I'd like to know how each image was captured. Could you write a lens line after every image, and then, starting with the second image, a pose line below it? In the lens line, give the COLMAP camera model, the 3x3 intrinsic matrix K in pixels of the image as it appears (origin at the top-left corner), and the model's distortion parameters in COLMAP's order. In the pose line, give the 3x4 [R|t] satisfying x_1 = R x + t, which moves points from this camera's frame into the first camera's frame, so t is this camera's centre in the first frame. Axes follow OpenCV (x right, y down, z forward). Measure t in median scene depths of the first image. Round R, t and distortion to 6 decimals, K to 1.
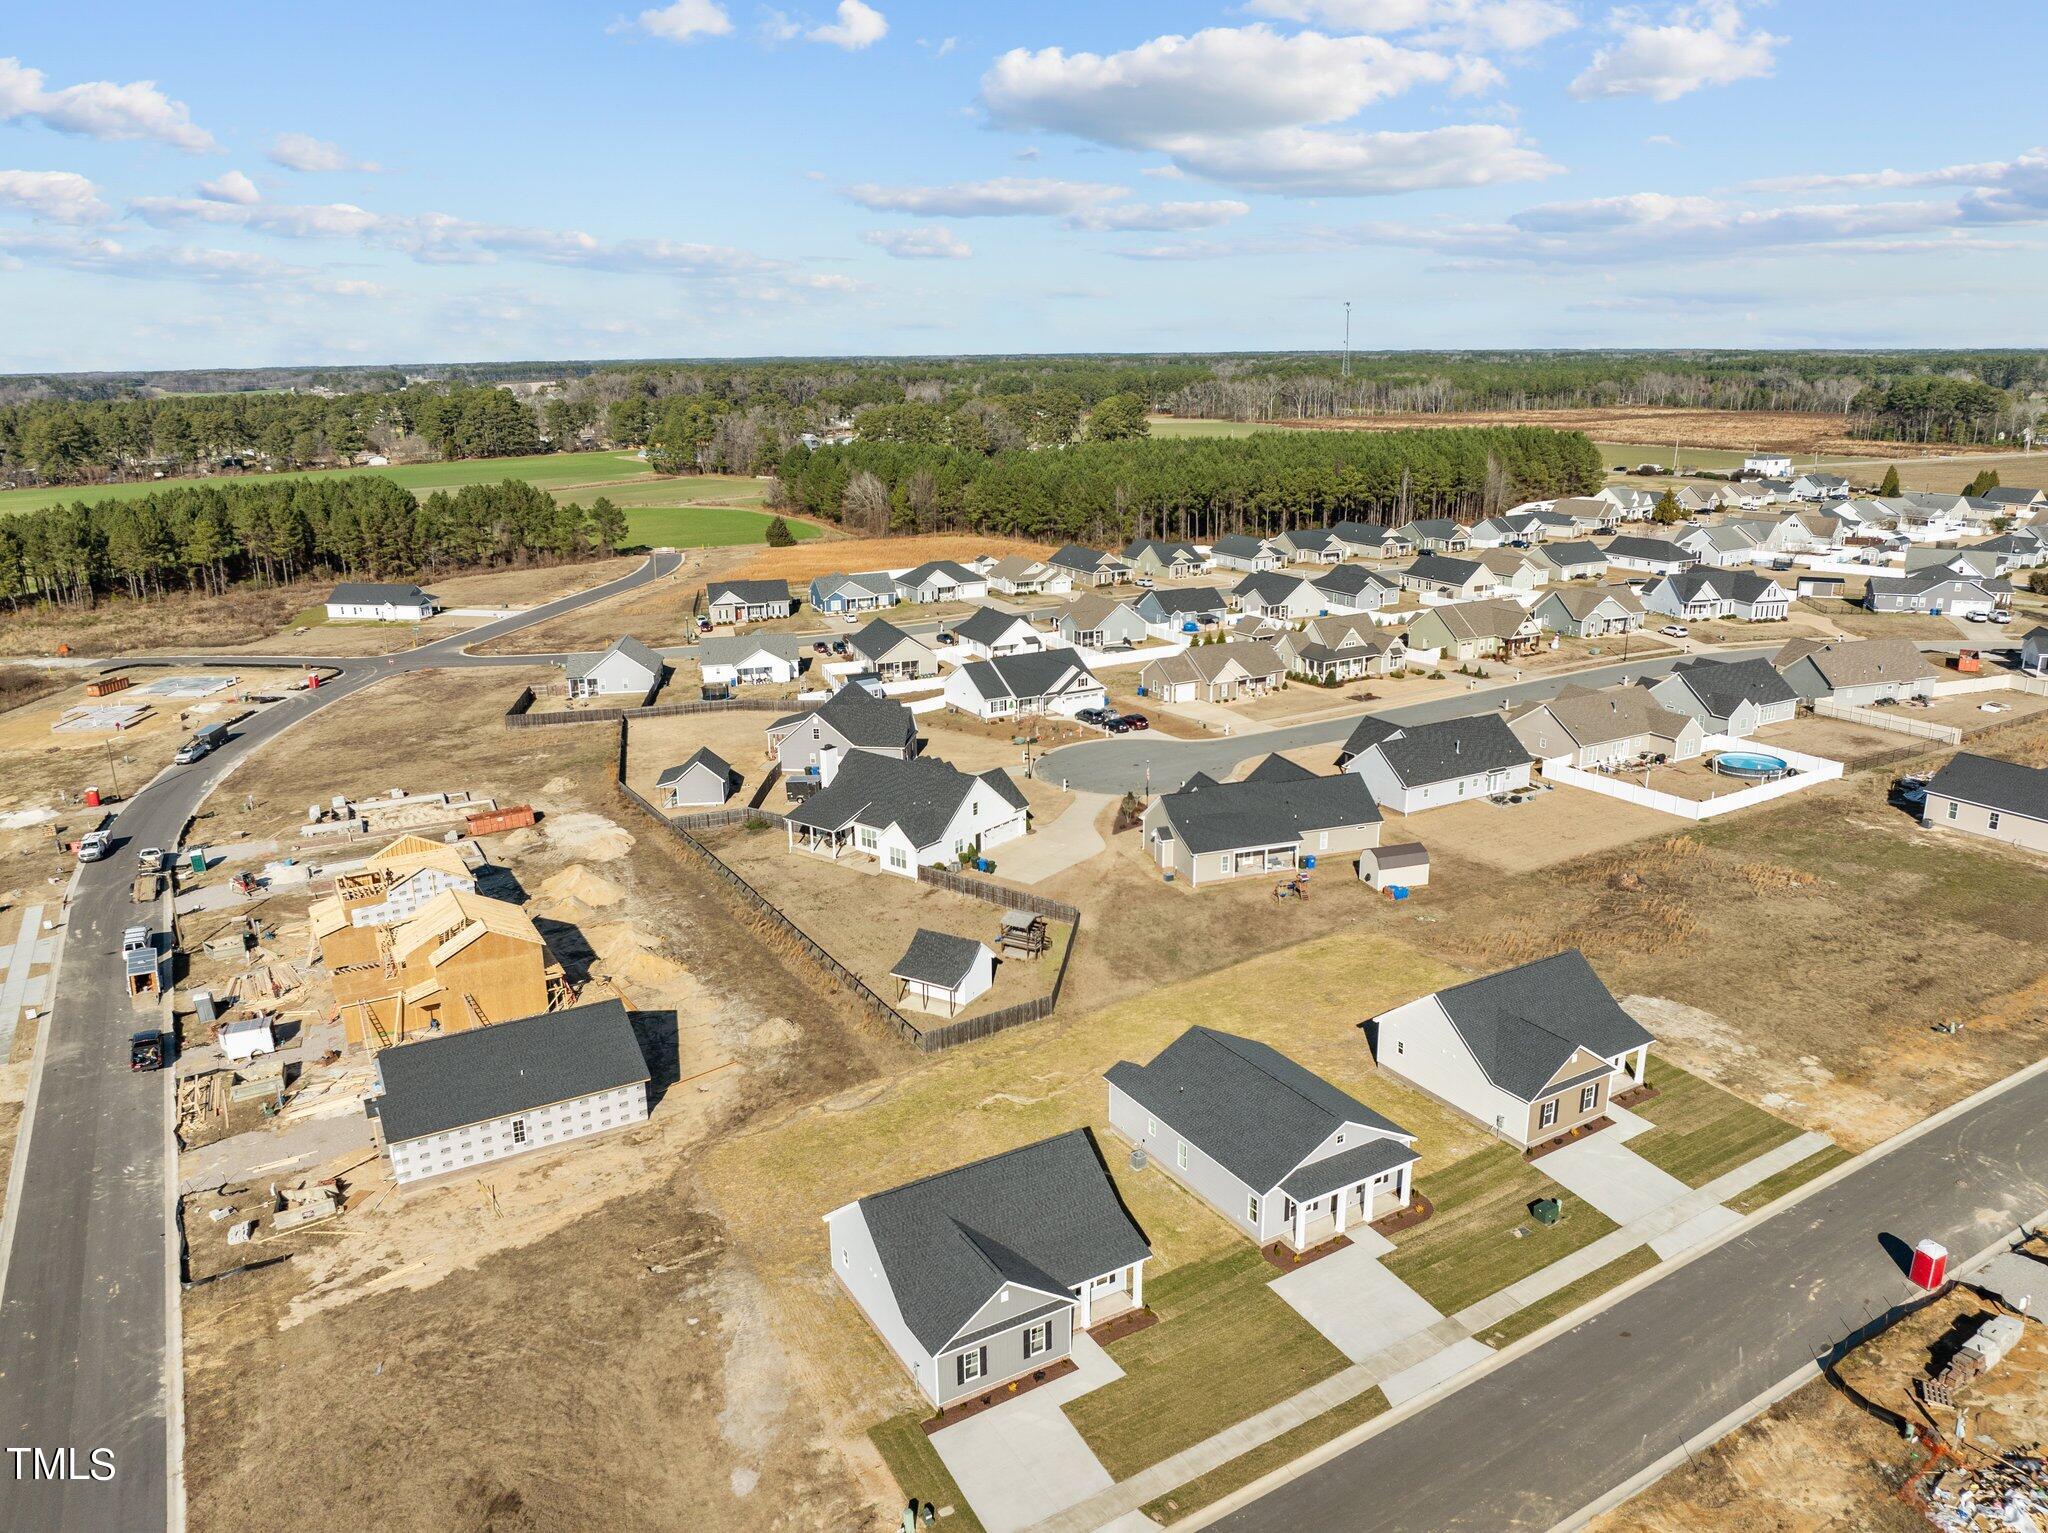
lens RADIAL K [[1385.6, 0, 1024.0], [0, 1385.6, 779.5], [0, 0, 1]] dist [-0.035696, 0.003946]
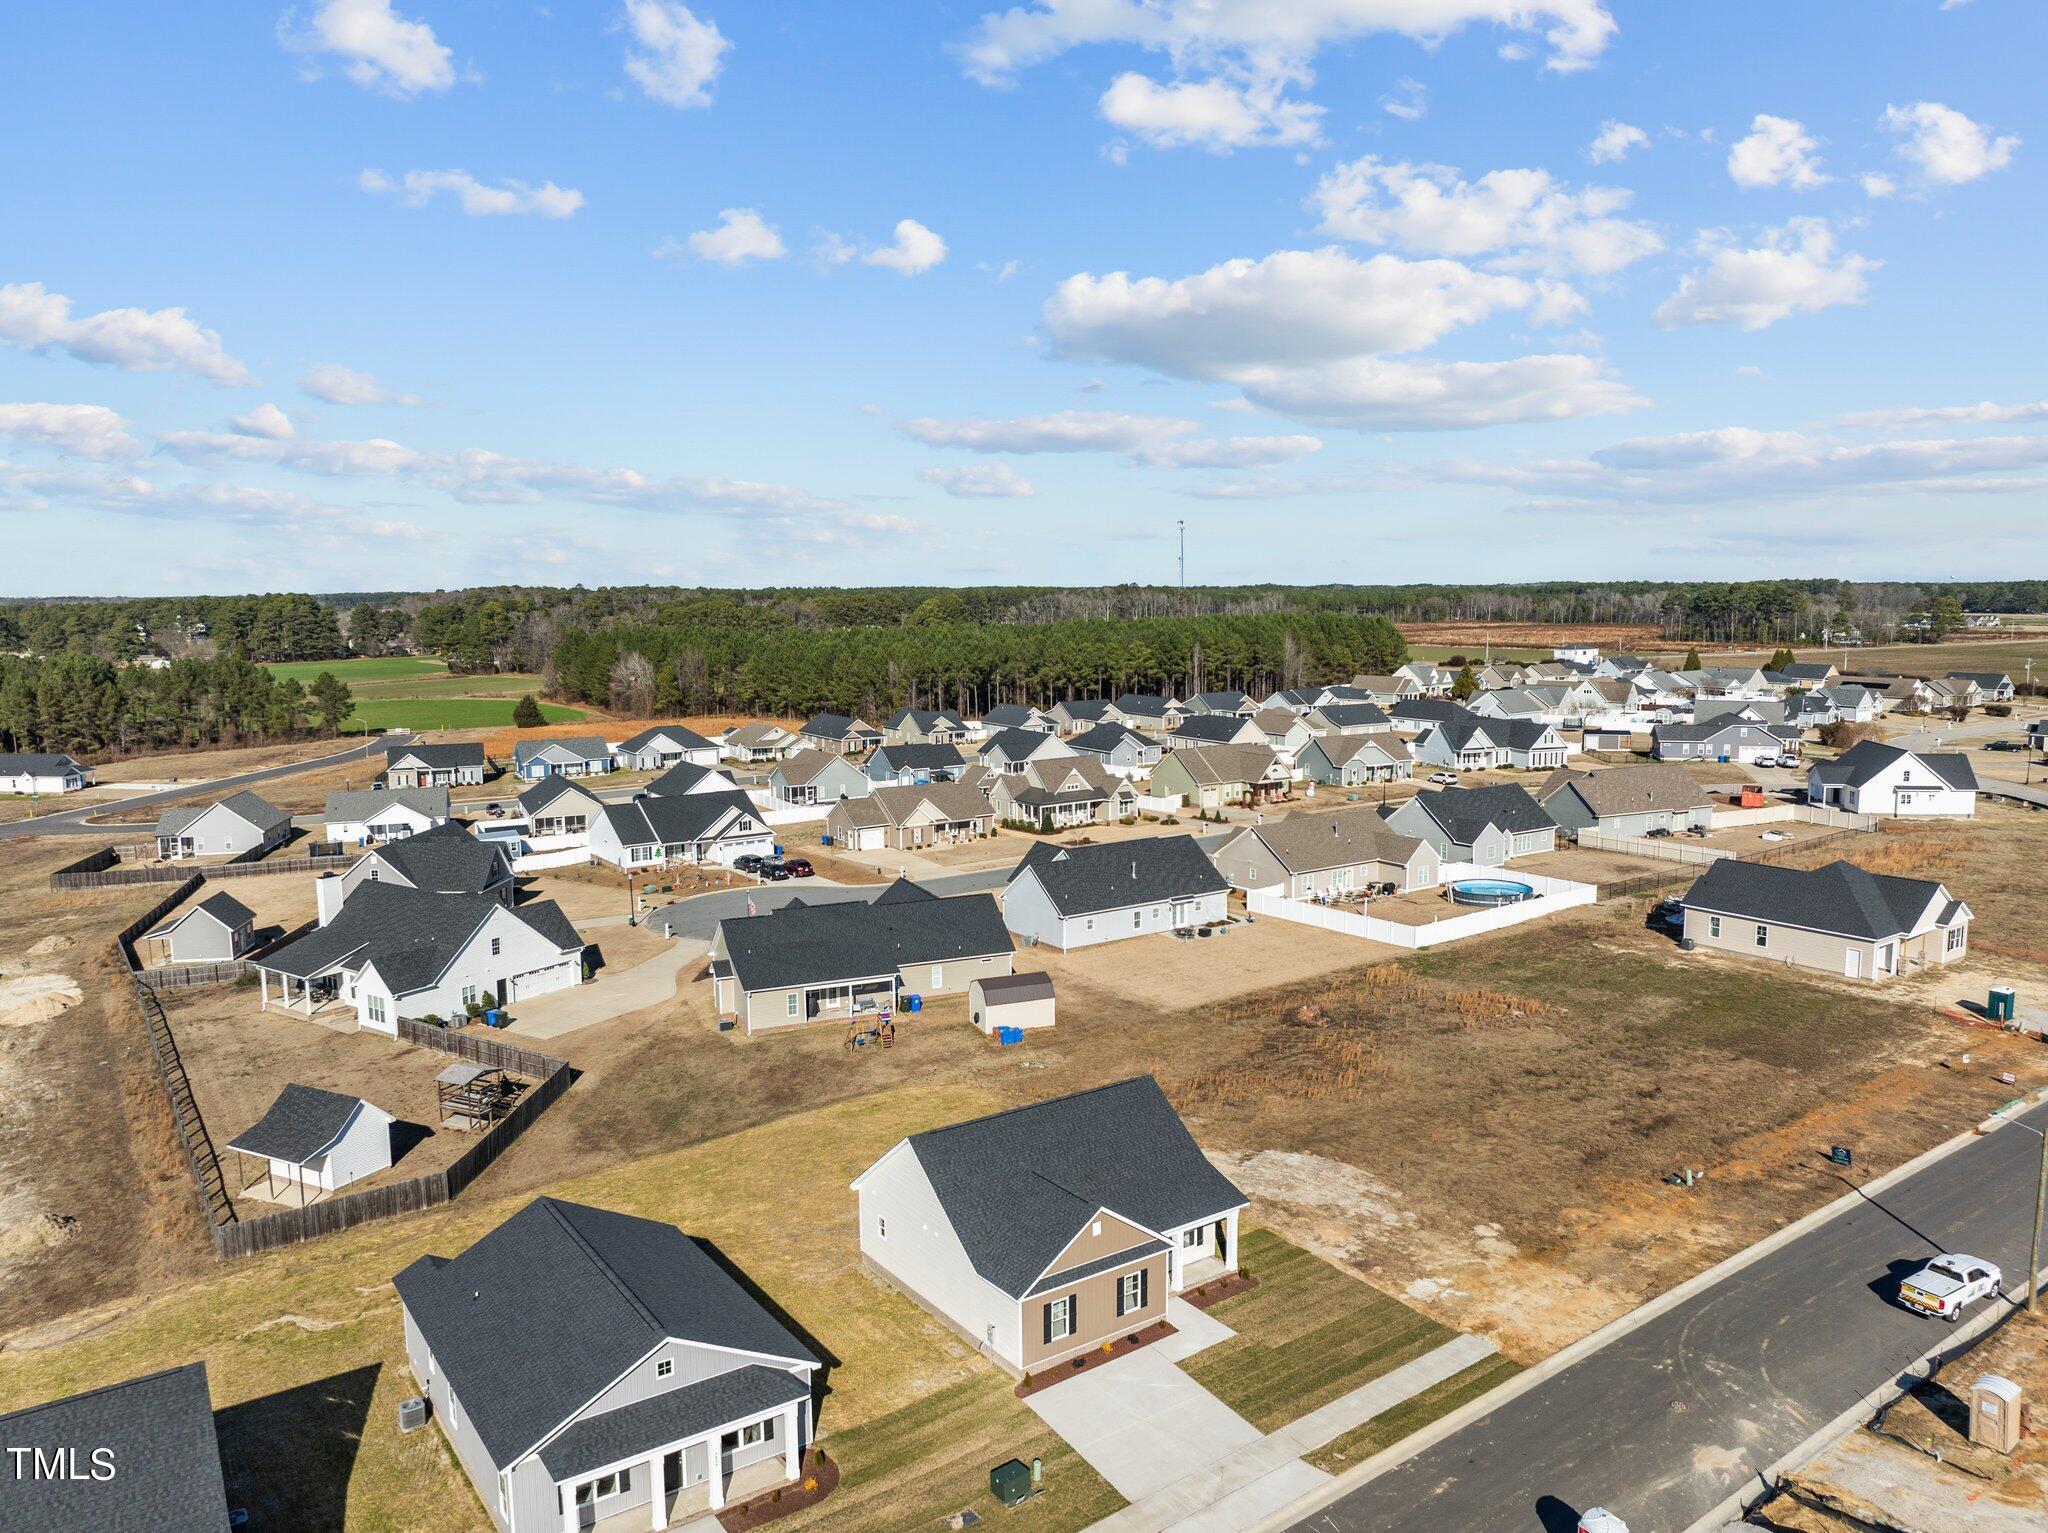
lens RADIAL K [[1410.0, 0, 1005.1], [0, 1410.0, 769.2], [0, 0, 1]] dist [-0.034937, 0.001512]
pose [[0.996519, -0.005057, 0.083213, 0.181741], [0.018900, 0.985873, -0.166424, 0.059078], [-0.081196, 0.167417, 0.982537, 0.188982]]
